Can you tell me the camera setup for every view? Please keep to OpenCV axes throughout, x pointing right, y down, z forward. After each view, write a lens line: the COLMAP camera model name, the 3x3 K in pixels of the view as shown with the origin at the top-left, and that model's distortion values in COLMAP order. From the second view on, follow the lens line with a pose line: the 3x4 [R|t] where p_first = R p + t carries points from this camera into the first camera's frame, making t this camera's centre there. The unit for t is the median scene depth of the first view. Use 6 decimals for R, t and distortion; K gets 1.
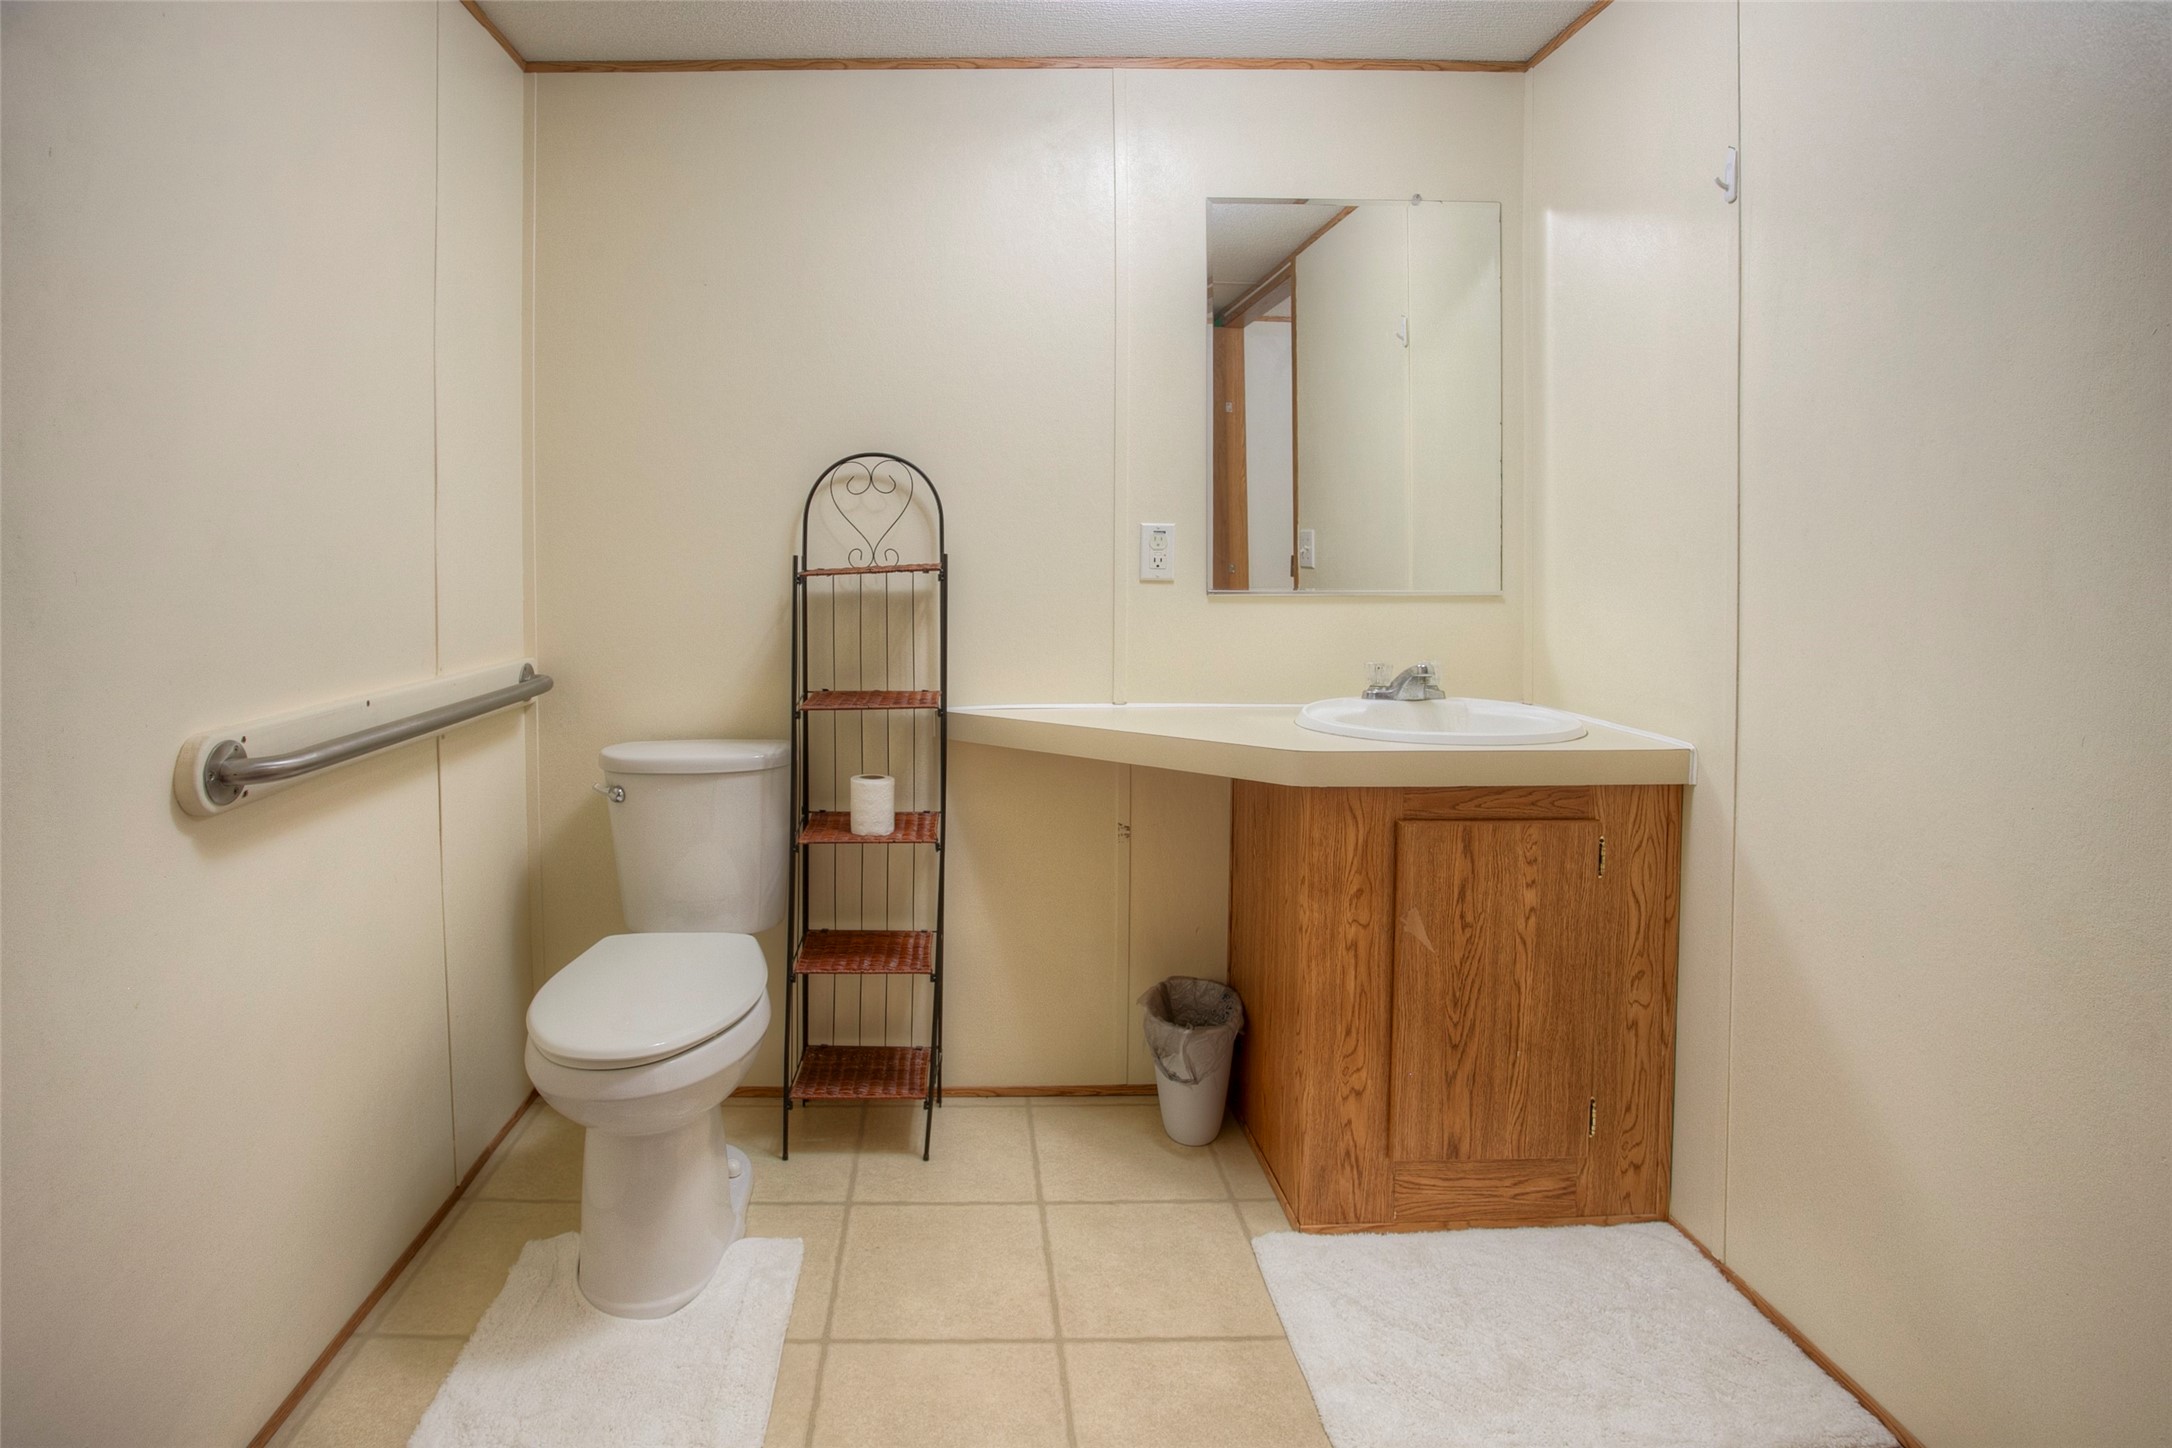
lens RADIAL K [[1124.3, 0, 1084.7], [0, 1124.3, 602.3], [0, 0, 1]] dist [-0.056632, 0.028826]
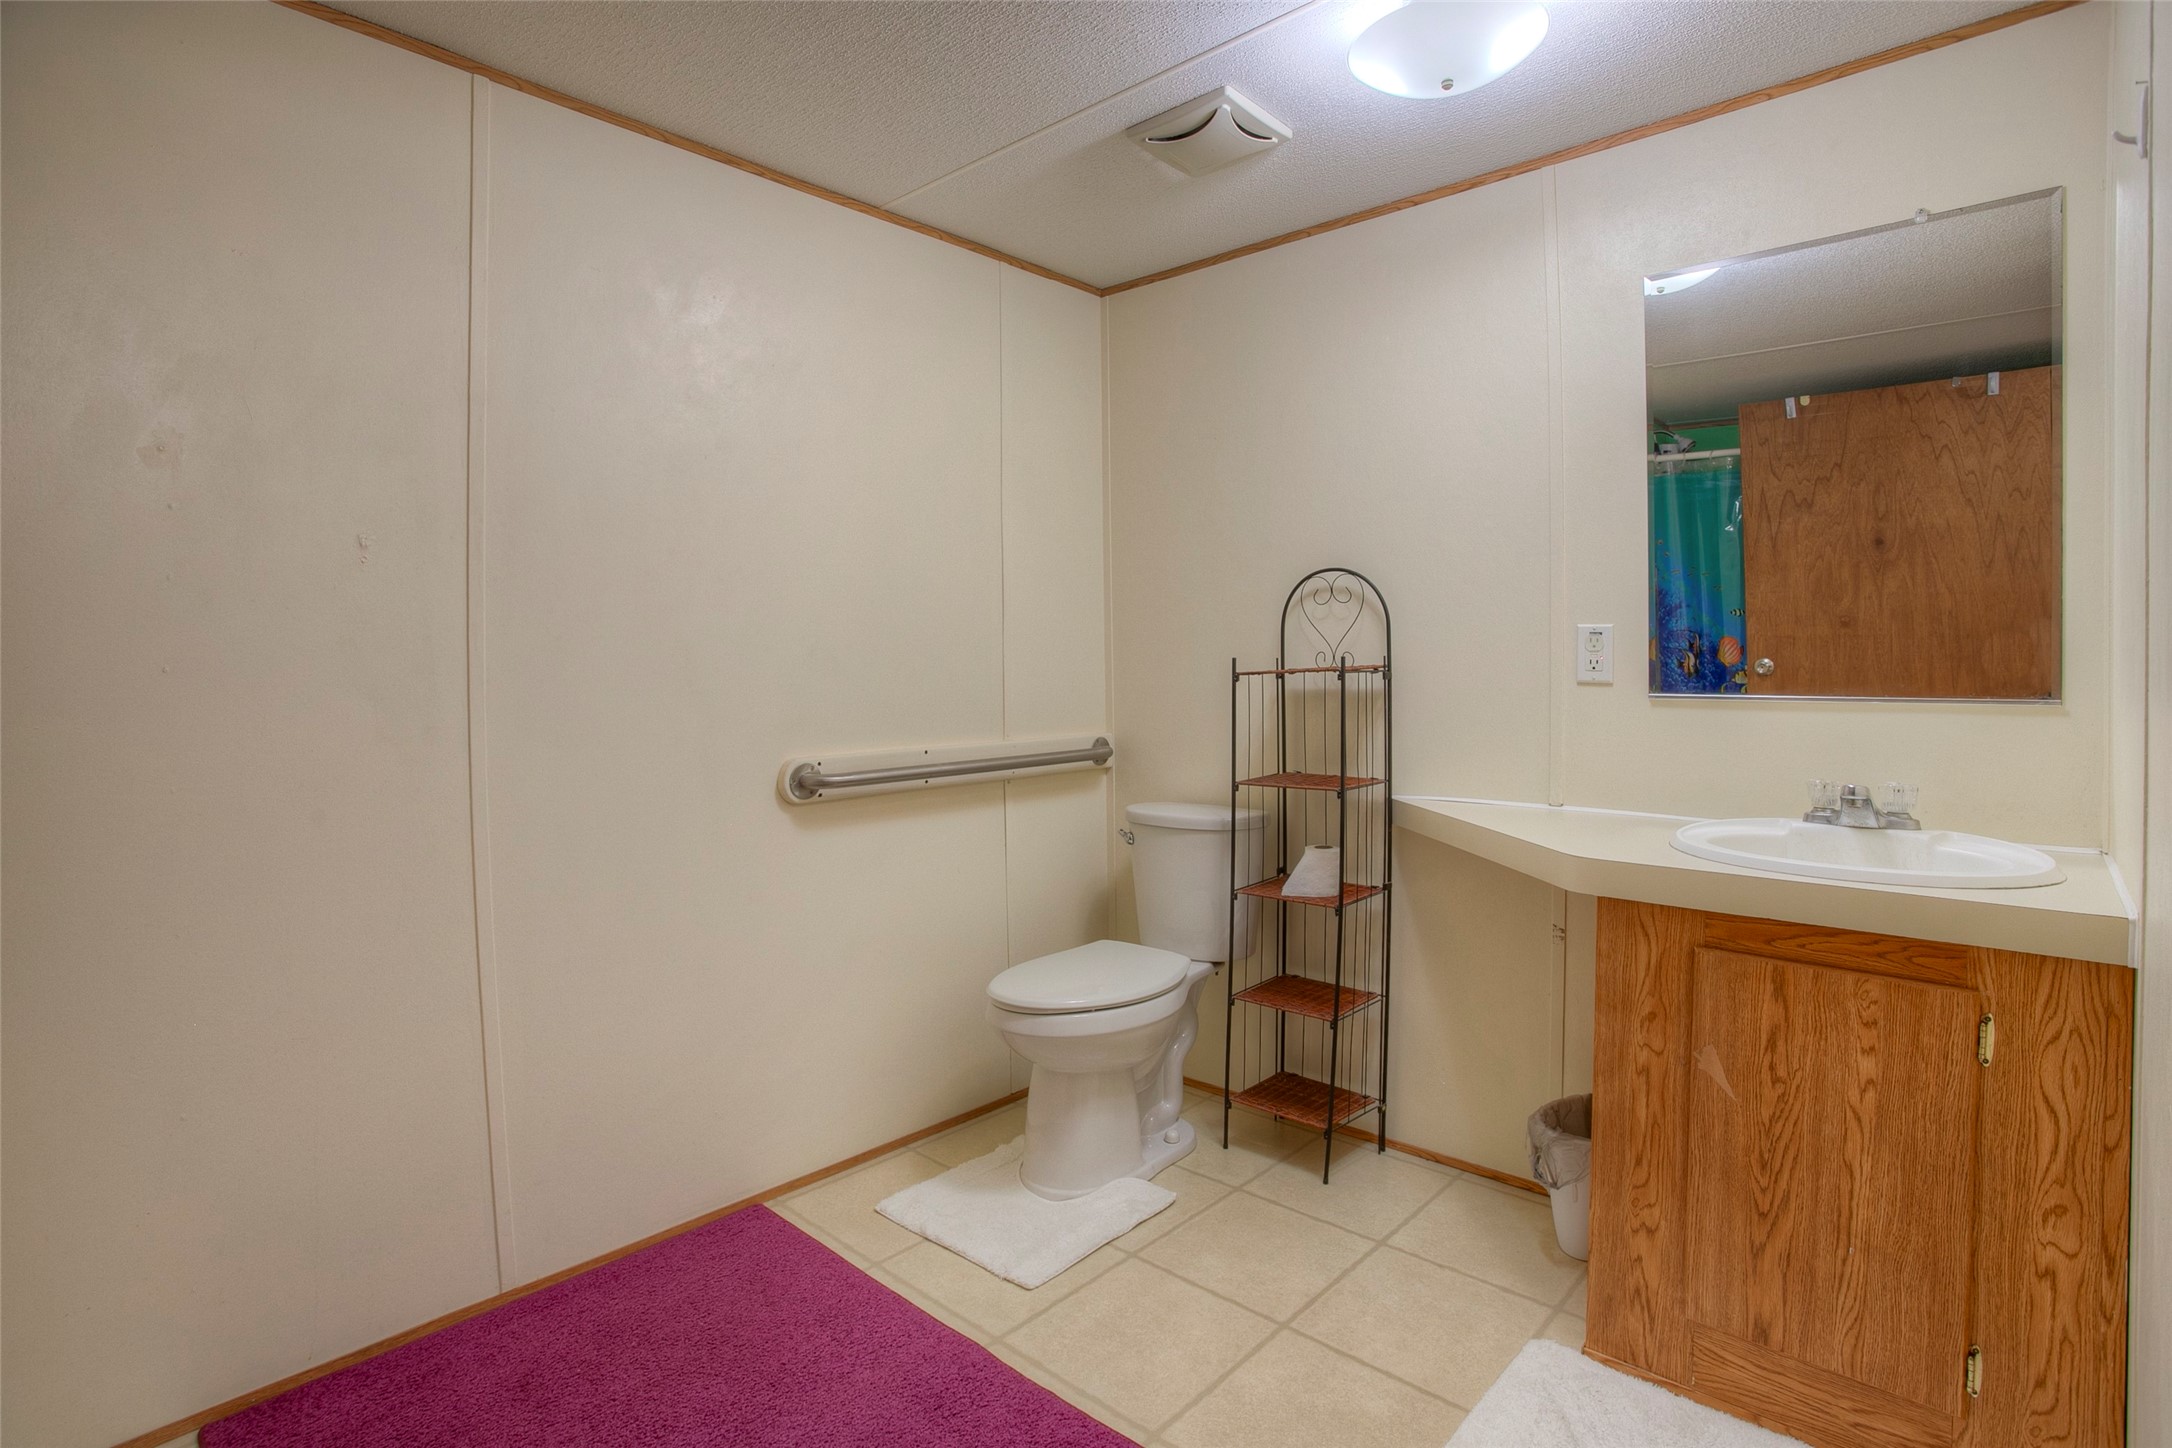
lens RADIAL K [[1081.9, 0, 1087.0], [0, 1081.9, 711.6], [0, 0, 1]] dist [-0.053858, 0.025417]
pose [[0.731910, 0.030298, -0.680727, 0.497707], [-0.024771, 0.999534, 0.017853, -0.000002], [0.680951, 0.003796, 0.732320, 0.020683]]
